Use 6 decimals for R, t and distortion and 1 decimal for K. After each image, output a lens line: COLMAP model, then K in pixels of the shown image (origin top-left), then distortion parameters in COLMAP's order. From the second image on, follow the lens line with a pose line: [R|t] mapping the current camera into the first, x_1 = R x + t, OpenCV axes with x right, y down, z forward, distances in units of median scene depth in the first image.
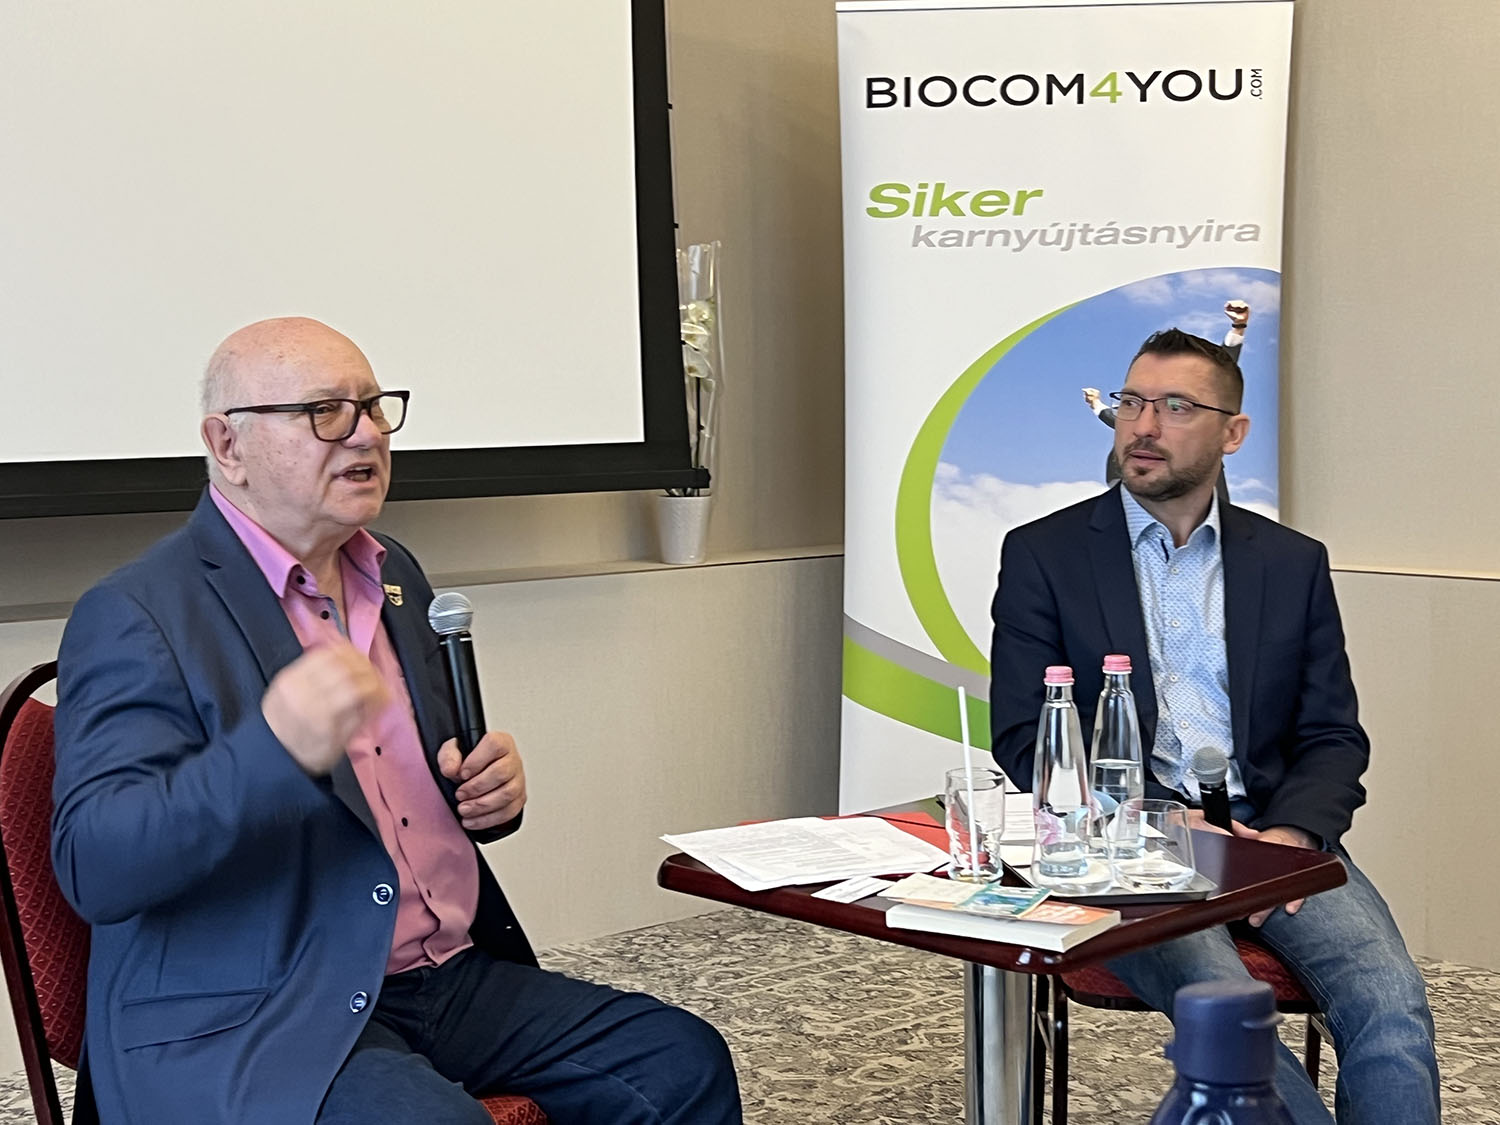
lens RADIAL K [[2228.3, 0, 786.1], [0, 2228.3, 531.7], [0, 0, 1]] dist [0.162777, 0.000000]
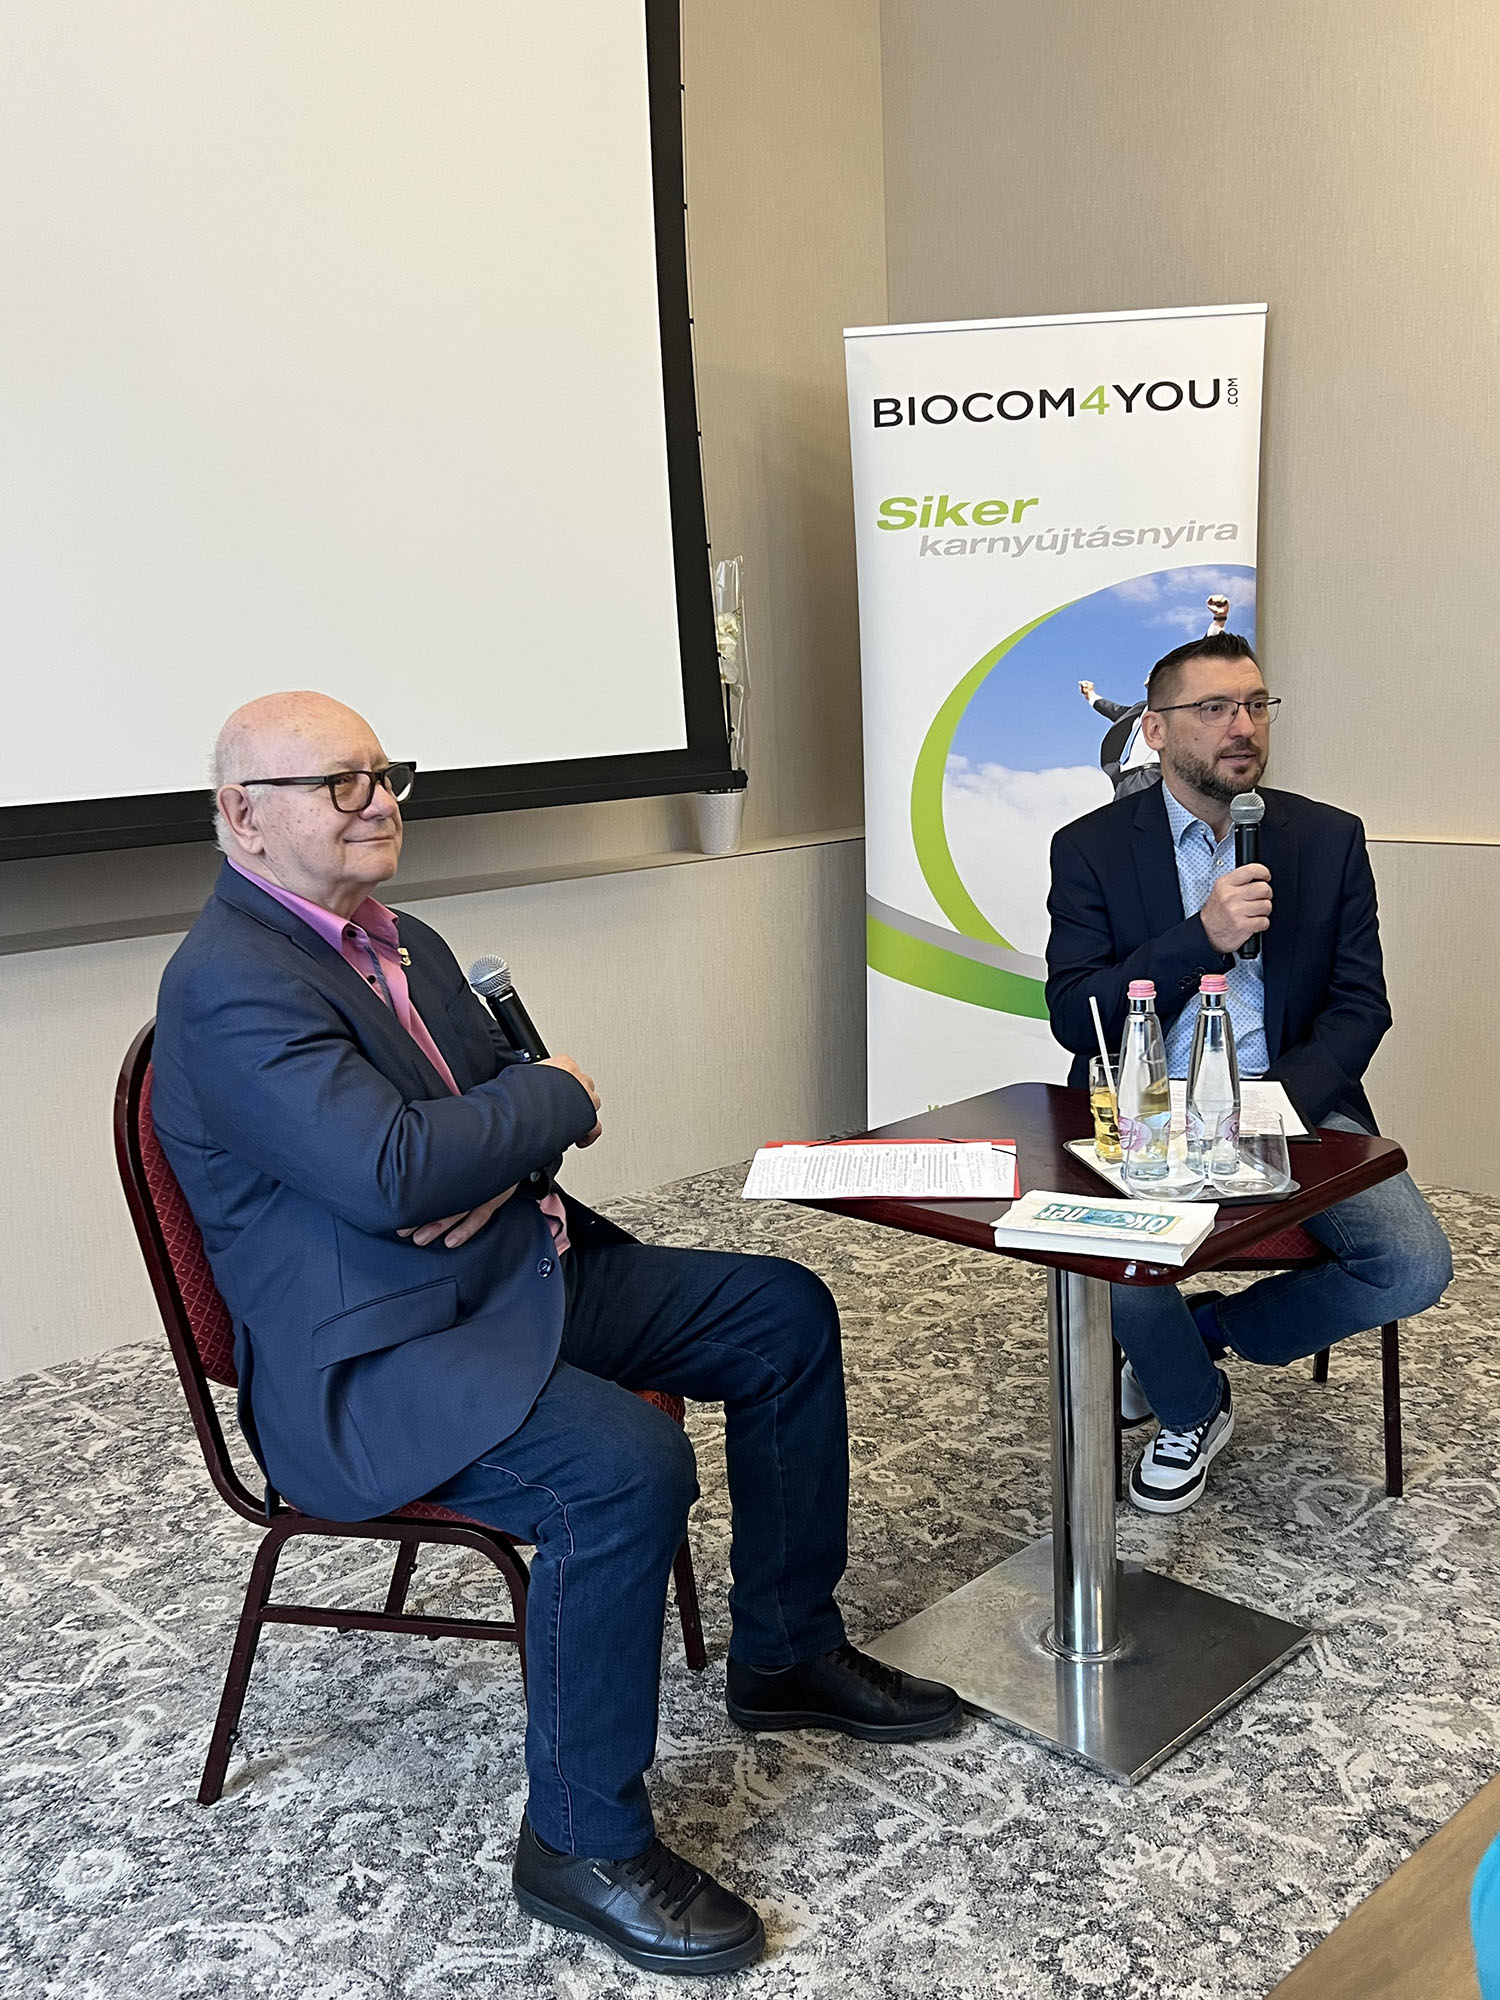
lens RADIAL K [[1861.5, 0, 760.5], [0, 1861.5, 1007.6], [0, 0, 1]] dist [0.035913, 0.000000]
pose [[0.999311, -0.036295, -0.007820, -0.022753], [0.036950, 0.992808, 0.113869, -0.015049], [0.003631, -0.114079, 0.993465, 0.068210]]
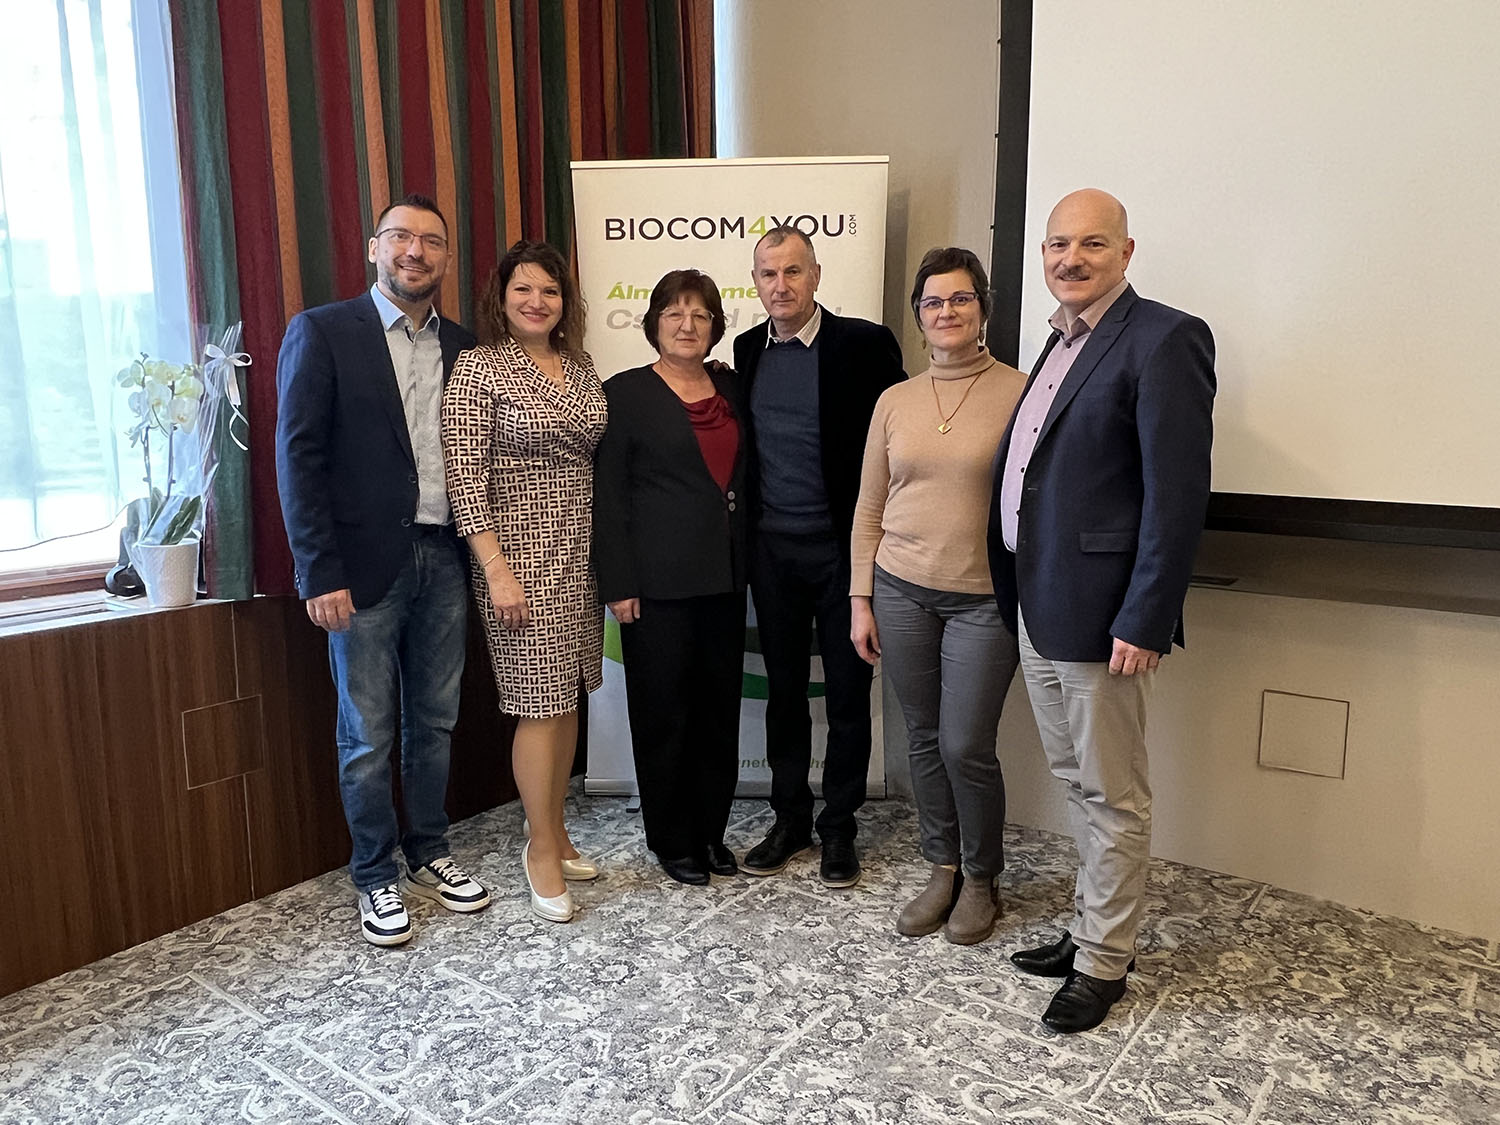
lens RADIAL K [[1118.5, 0, 737.1], [0, 1118.5, 566.3], [0, 0, 1]] dist [0.000834, -0.001290]
pose [[0.135784, 0.158995, -0.977897, 0.147378], [-0.063016, 0.986426, 0.151631, -0.046374], [0.988732, 0.041034, 0.143960, 0.313911]]
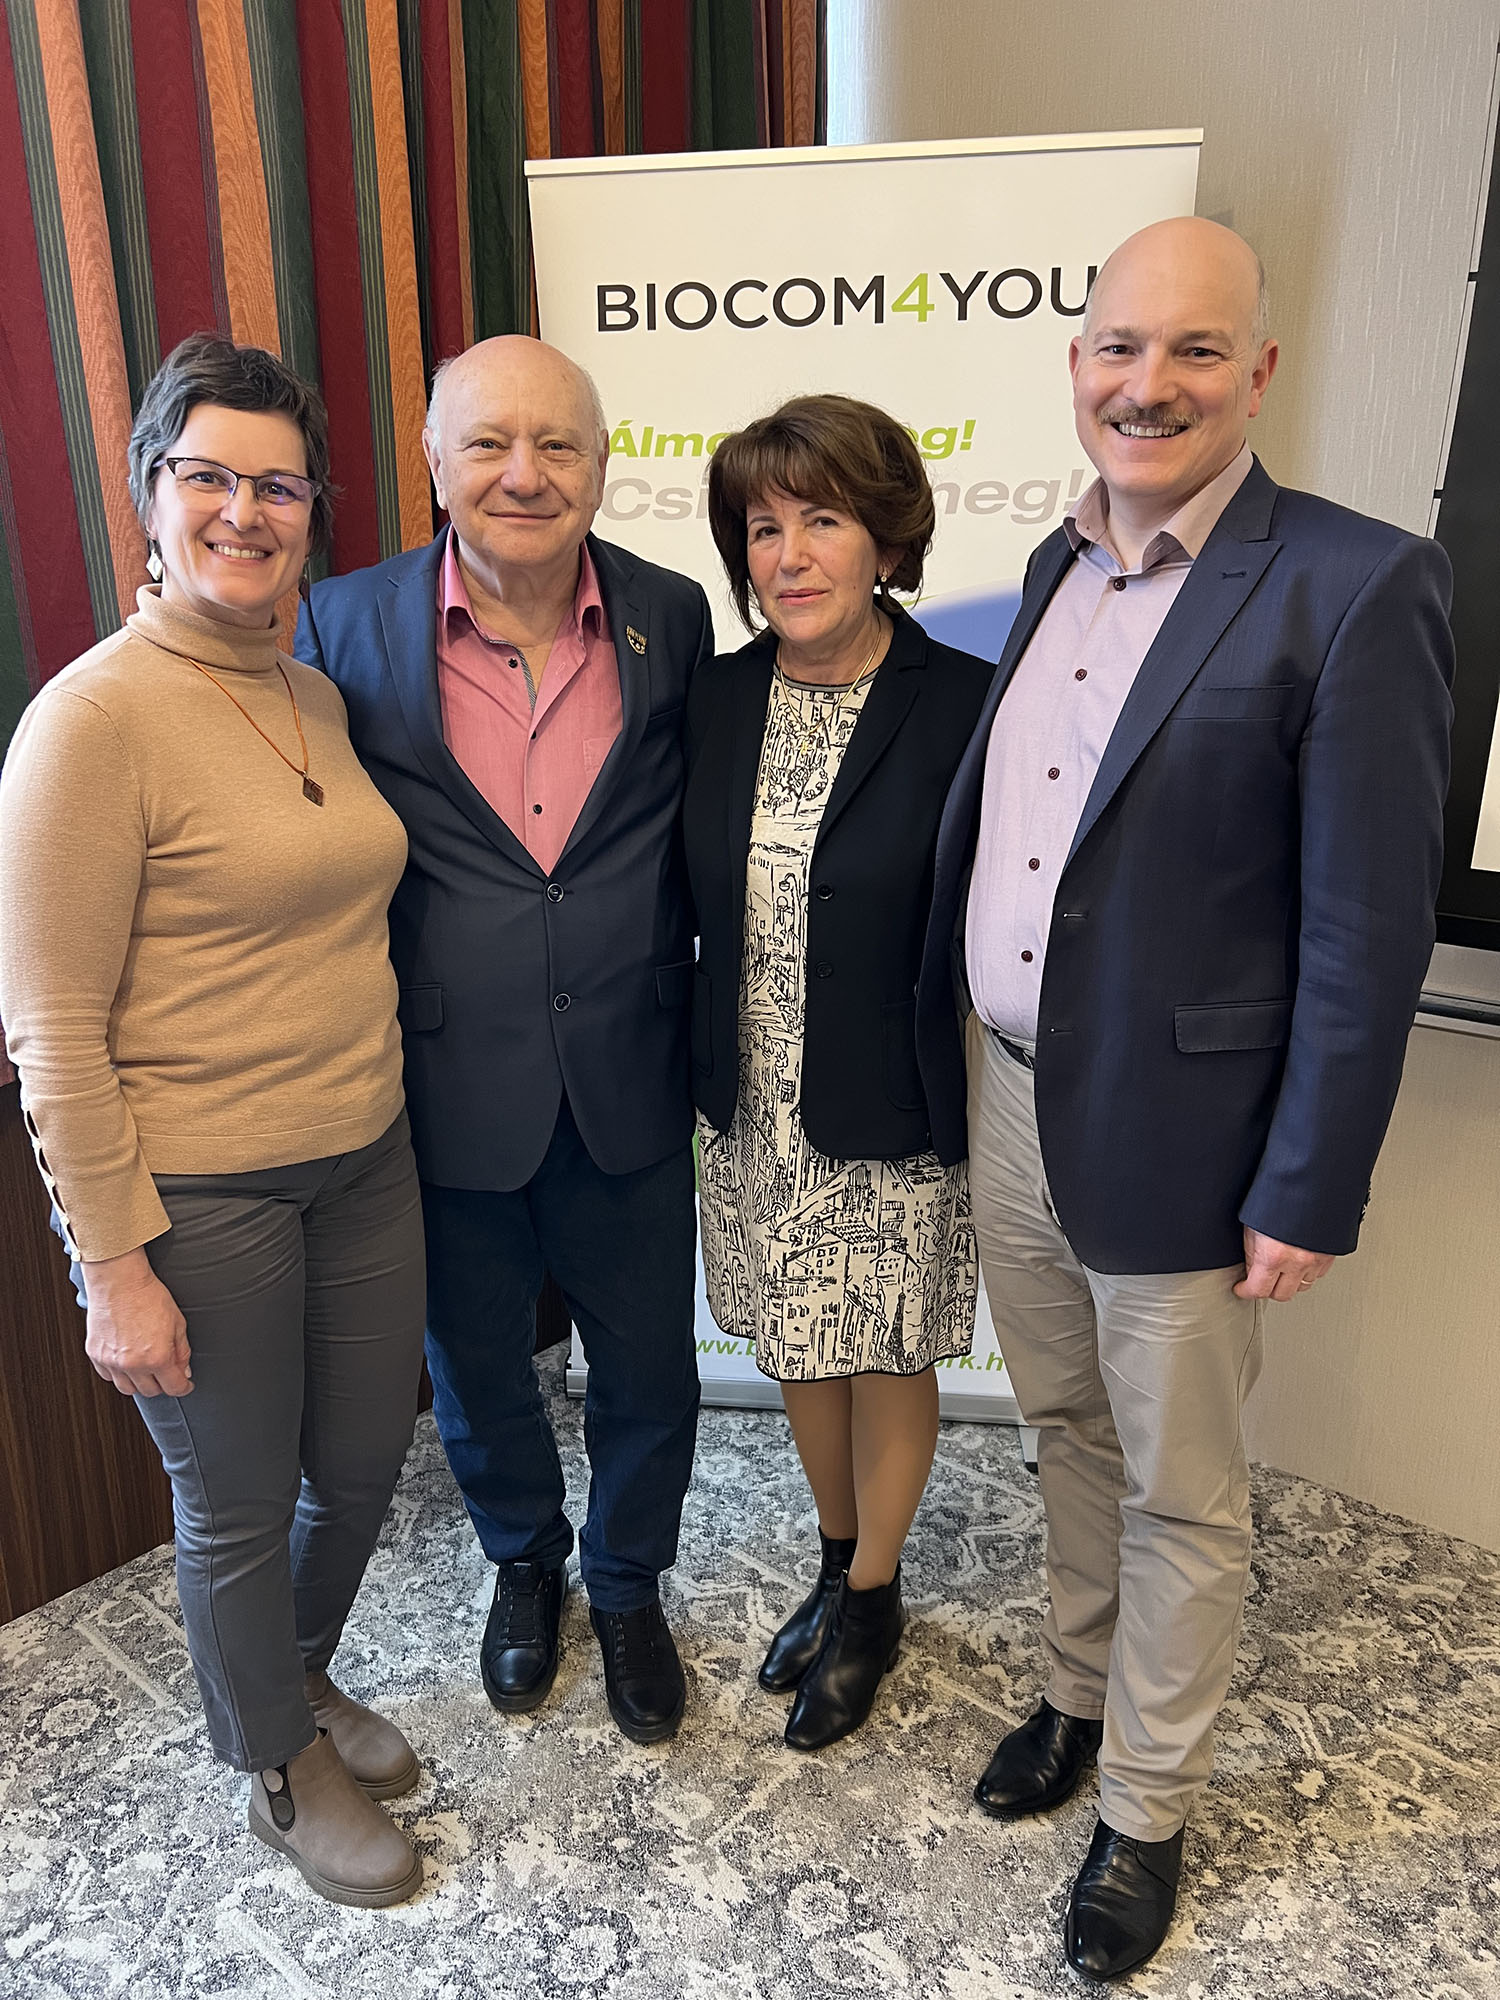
lens RADIAL K [[1519.4, 0, 725.1], [0, 1519.4, 1001.5], [0, 0, 1]] dist [0.043432, -0.050821]
pose [[0.063036, 0.275311, -0.959286, -0.080867], [-0.059715, 0.960516, 0.271740, -0.069783], [0.996223, 0.040155, 0.076987, 0.336601]]
